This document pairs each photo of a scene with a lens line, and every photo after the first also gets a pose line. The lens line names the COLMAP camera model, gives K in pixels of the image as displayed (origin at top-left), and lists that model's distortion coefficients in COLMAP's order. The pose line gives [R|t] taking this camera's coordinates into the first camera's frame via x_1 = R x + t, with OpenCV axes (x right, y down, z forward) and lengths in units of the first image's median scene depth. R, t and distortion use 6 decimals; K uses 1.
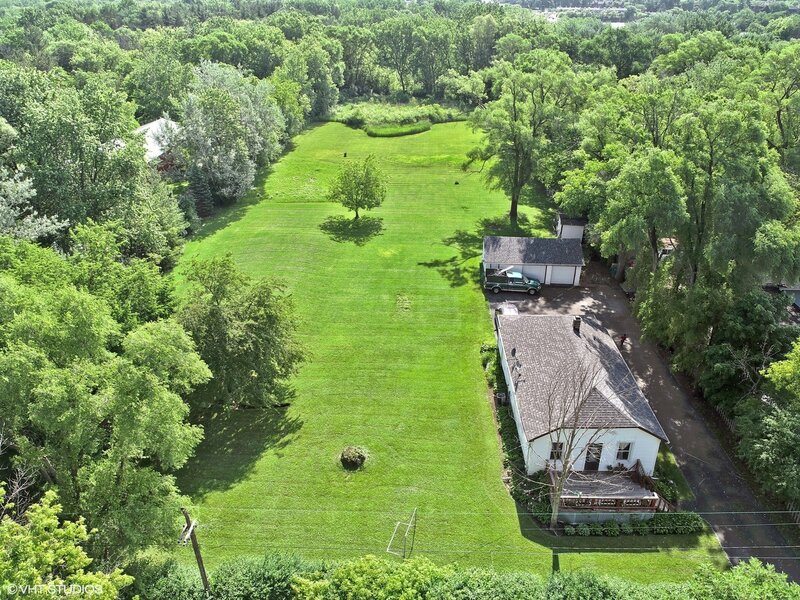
lens RADIAL K [[606.4, 0, 400.0], [0, 606.4, 300.0], [0, 0, 1]] dist [-0.000779, 0.003766]
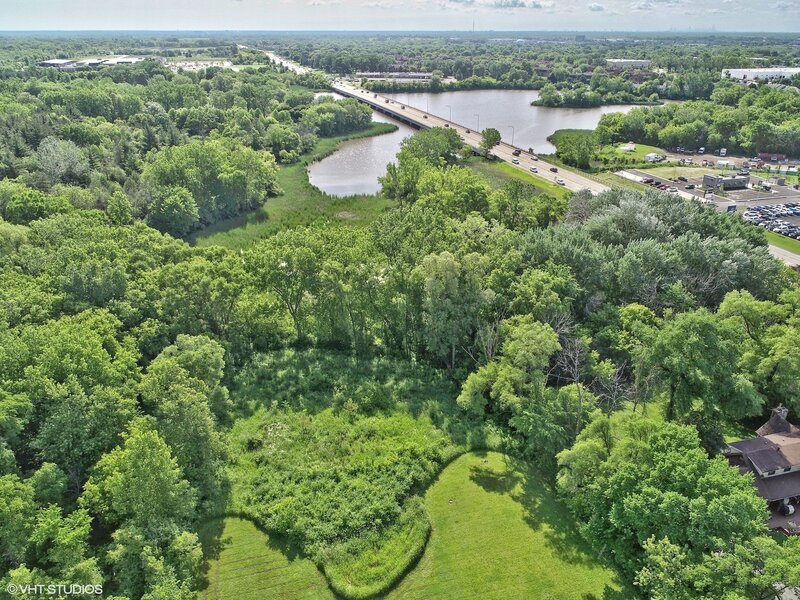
lens RADIAL K [[603.8, 0, 400.0], [0, 603.8, 300.0], [0, 0, 1]] dist [-0.000533, -0.001645]
pose [[0.942366, -0.131512, 0.307655, -0.219934], [0.148023, 0.988503, -0.030851, -0.877244], [-0.300060, 0.074613, 0.950998, 0.880530]]
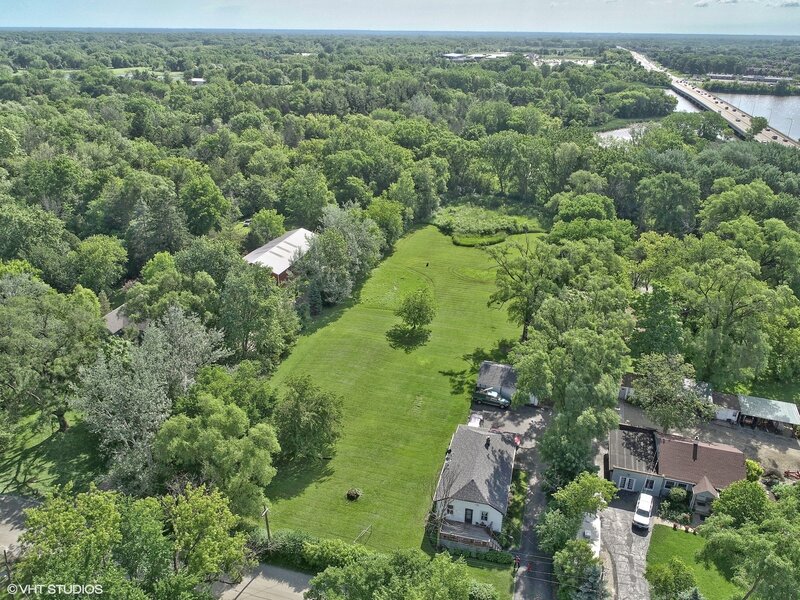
lens RADIAL K [[603.8, 0, 400.0], [0, 603.8, 300.0], [0, 0, 1]] dist [-0.000533, -0.001645]
pose [[0.971553, 0.109691, -0.209886, 0.212925], [-0.120908, 0.991803, -0.041338, -0.154162], [0.203631, 0.065539, 0.976852, -0.468670]]
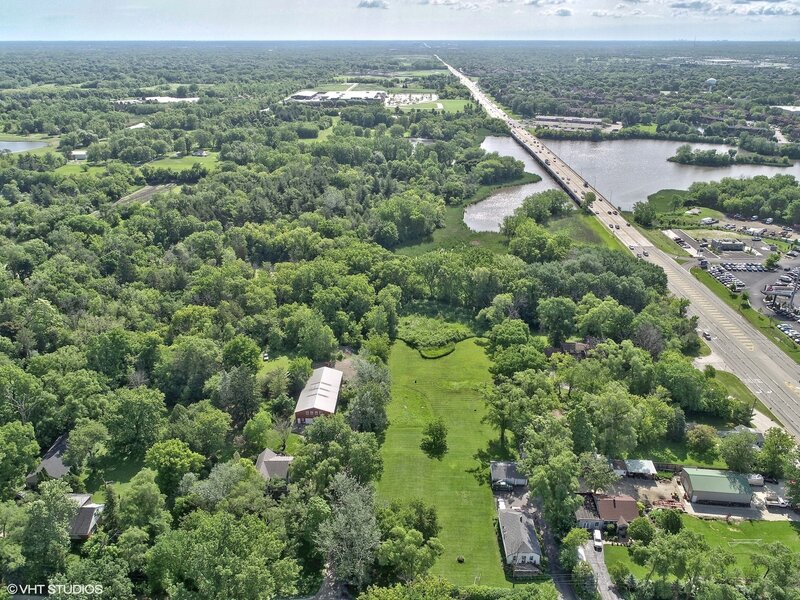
lens RADIAL K [[606.4, 0, 400.0], [0, 606.4, 300.0], [0, 0, 1]] dist [-0.000779, 0.003766]
pose [[0.999804, -0.002513, 0.019626, -0.275133], [0.003821, 0.997753, -0.066896, -0.572617], [-0.019414, 0.066958, 0.997567, -1.489964]]
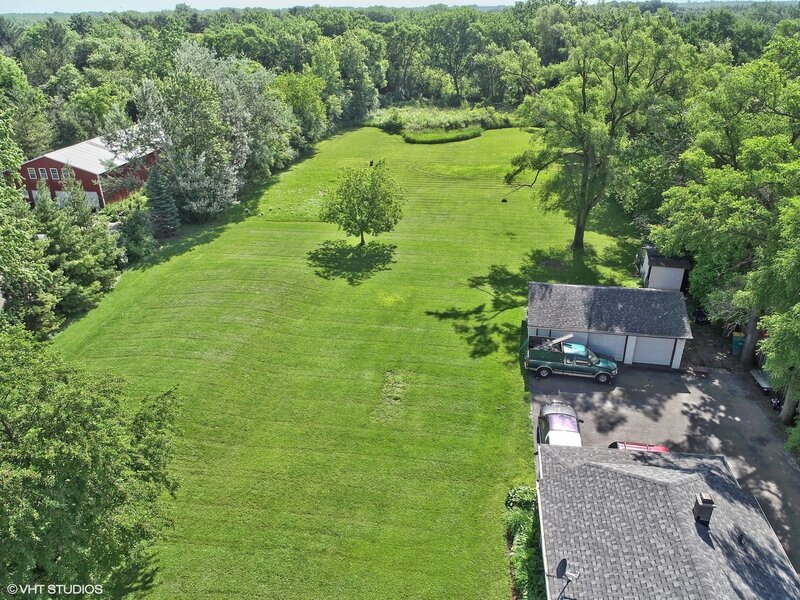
lens RADIAL K [[603.8, 0, 400.0], [0, 603.8, 300.0], [0, 0, 1]] dist [-0.000533, -0.001645]
pose [[0.994141, 0.036349, -0.101797, 0.059203], [-0.038617, 0.999046, -0.020397, -0.060175], [0.100958, 0.024208, 0.994596, 0.298945]]
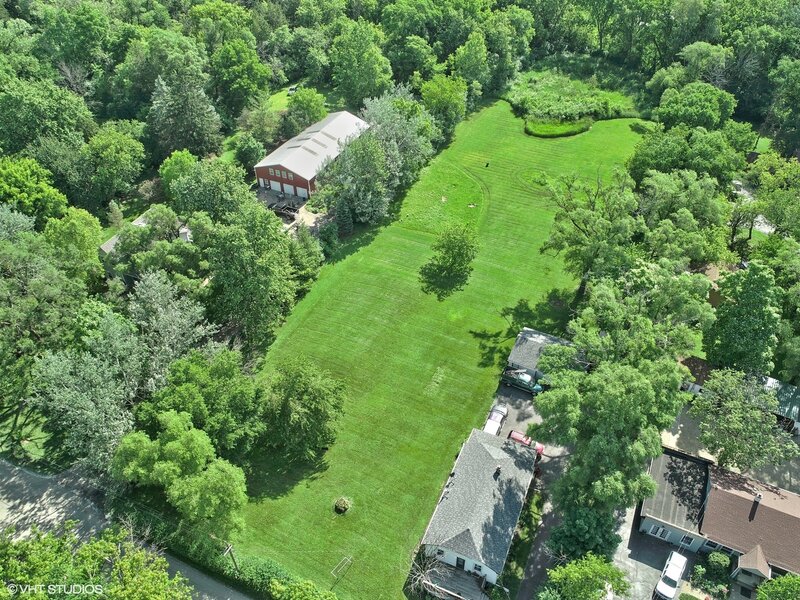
lens RADIAL K [[606.4, 0, 400.0], [0, 606.4, 300.0], [0, 0, 1]] dist [-0.000779, 0.003766]
pose [[0.924490, 0.247698, -0.289766, 0.231413], [-0.170931, 0.948784, 0.265691, -0.420598], [0.340736, -0.196099, 0.919480, -0.229313]]
